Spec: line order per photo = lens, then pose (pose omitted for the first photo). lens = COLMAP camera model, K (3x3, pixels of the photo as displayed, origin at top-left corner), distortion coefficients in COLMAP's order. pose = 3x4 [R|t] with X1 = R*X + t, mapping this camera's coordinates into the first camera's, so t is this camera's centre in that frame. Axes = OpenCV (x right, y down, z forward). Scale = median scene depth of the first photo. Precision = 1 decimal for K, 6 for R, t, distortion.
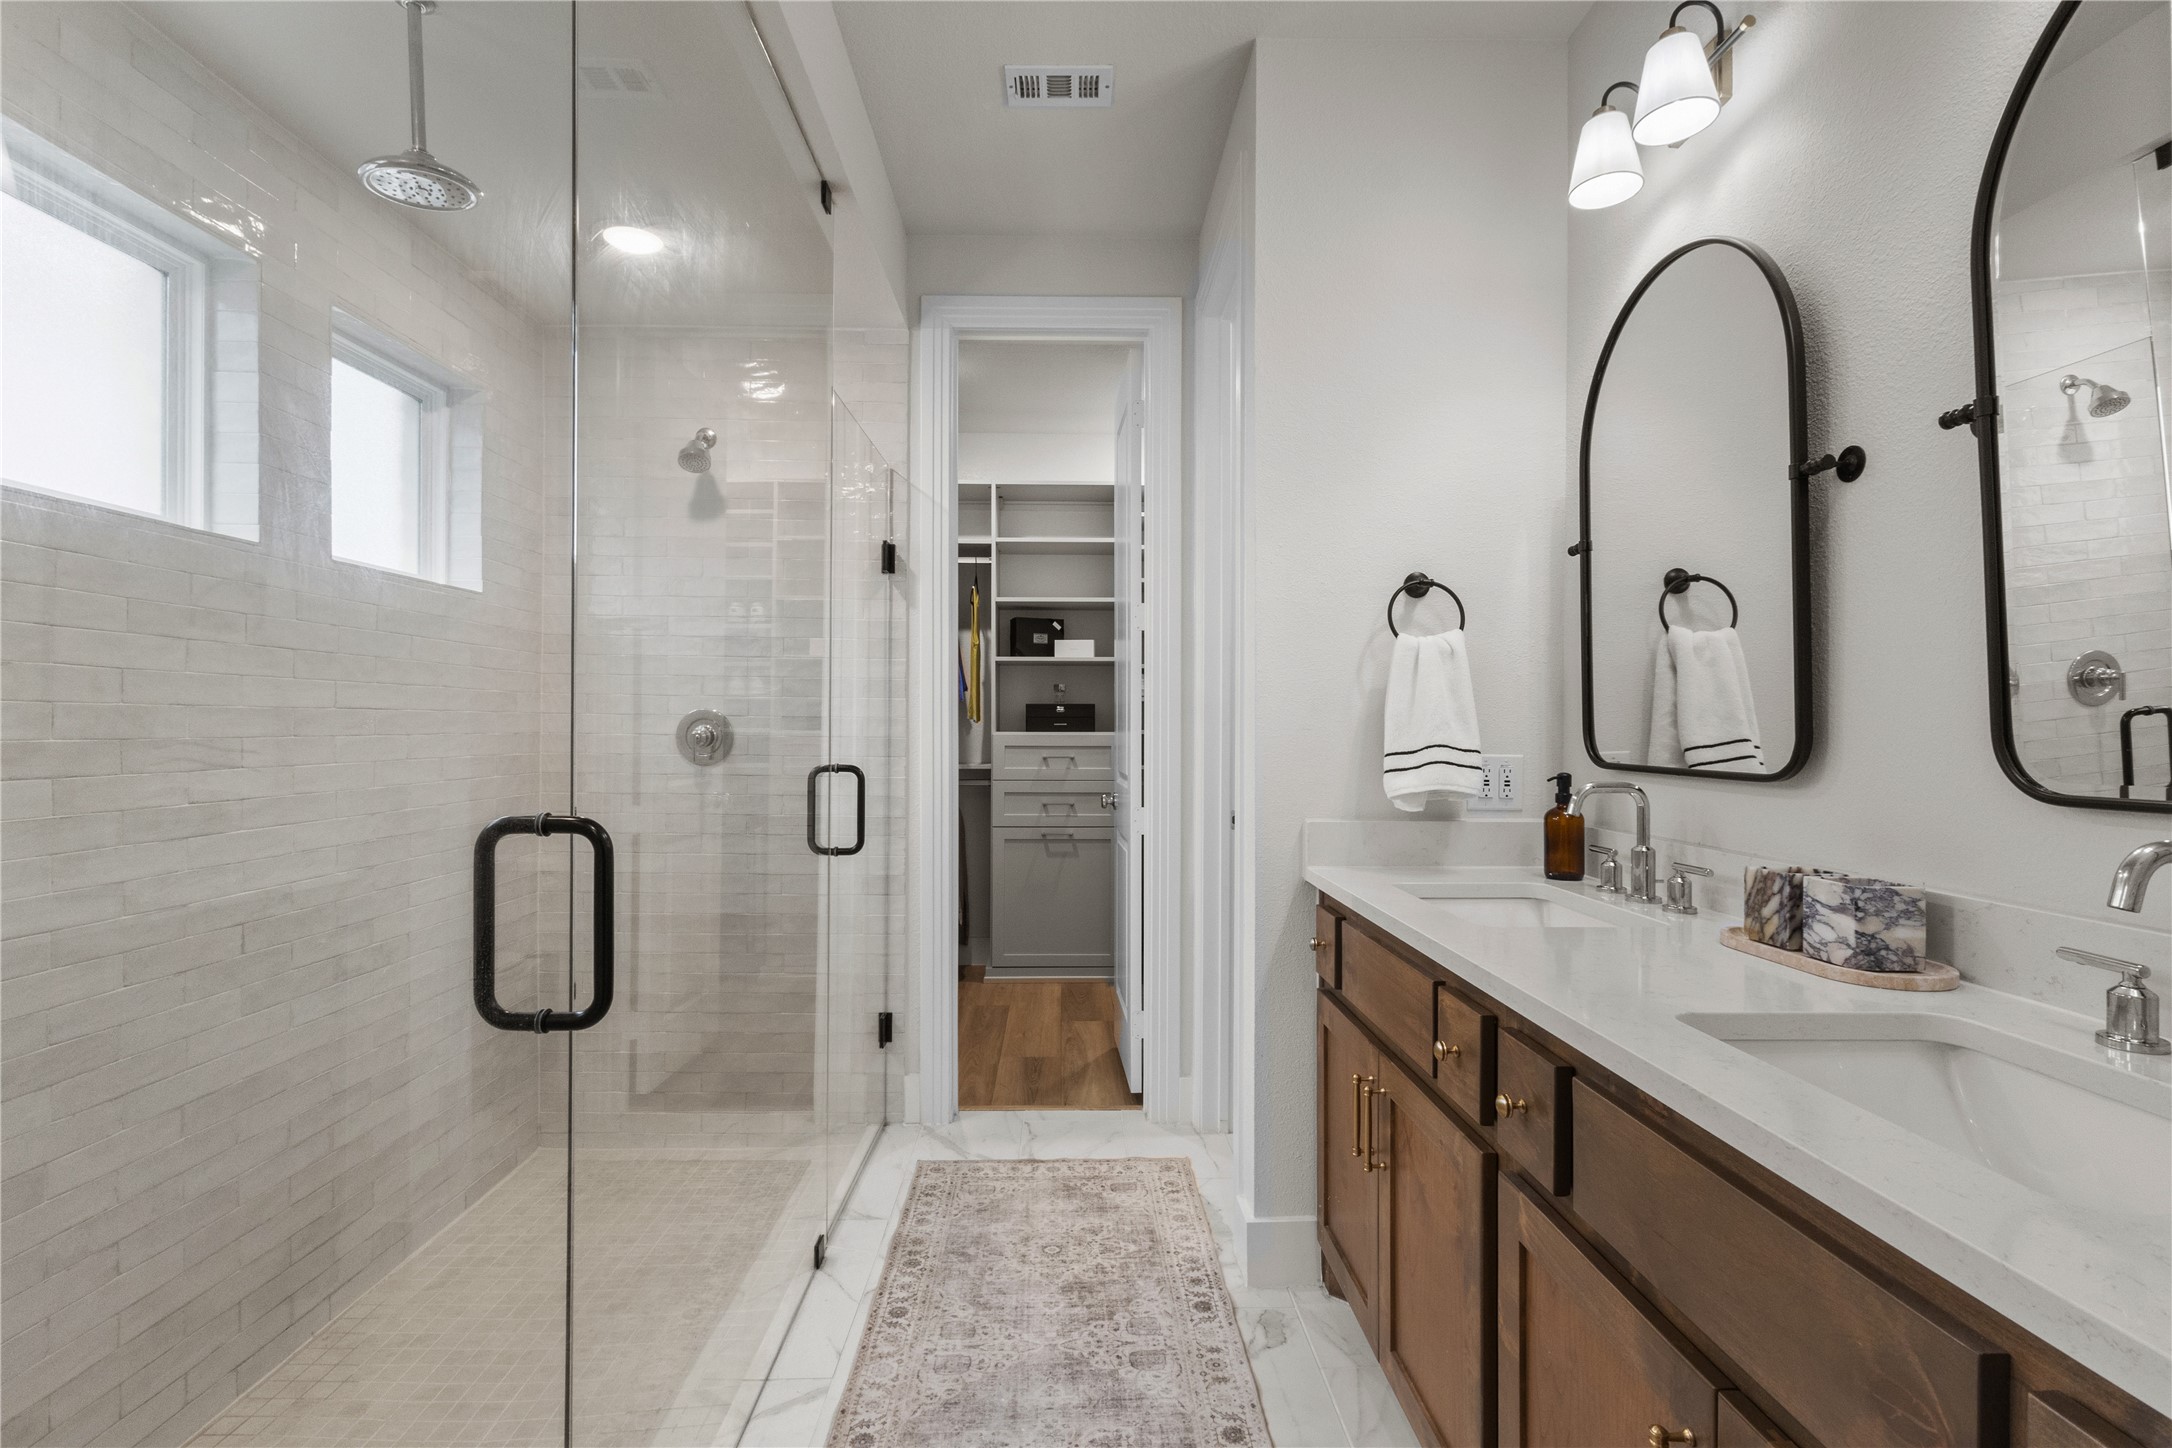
lens RADIAL K [[1004.4, 0, 1093.0], [0, 1004.4, 723.5], [0, 0, 1]] dist [0.002338, 0.000551]
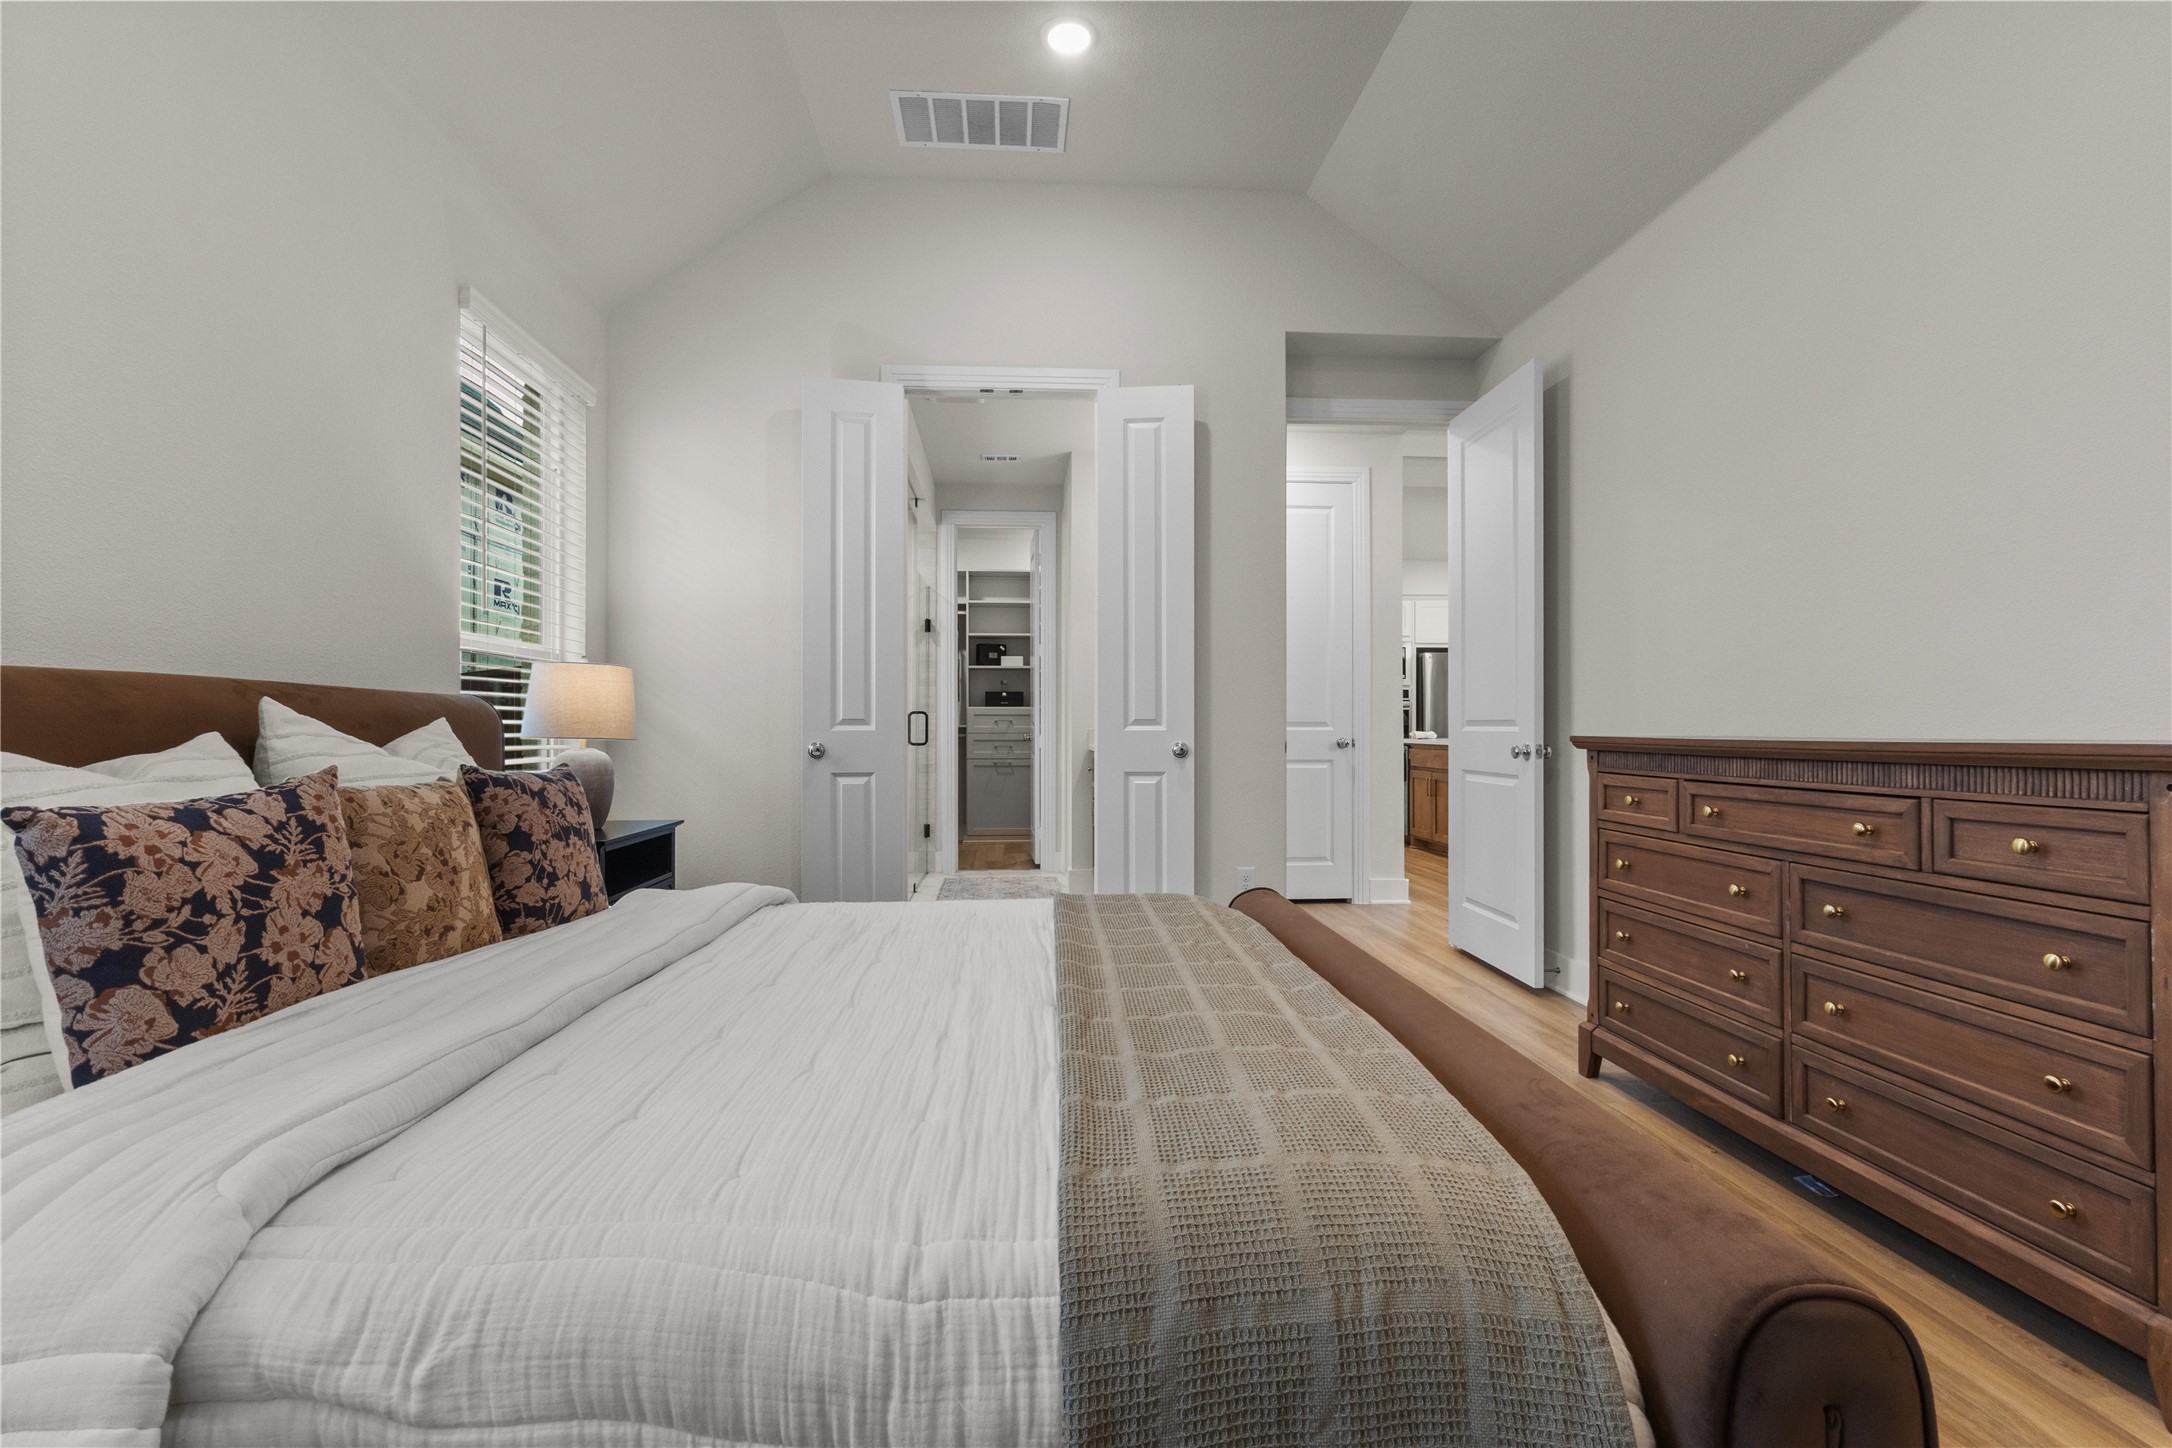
lens RADIAL K [[1004.4, 0, 1075.5], [0, 1004.4, 724.3], [0, 0, 1]] dist [0.002338, 0.000551]
pose [[0.999426, -0.002041, 0.033805, 0.039099], [0.001917, 0.999991, 0.003673, 0.037534], [-0.033812, -0.003606, 0.999422, -0.916914]]
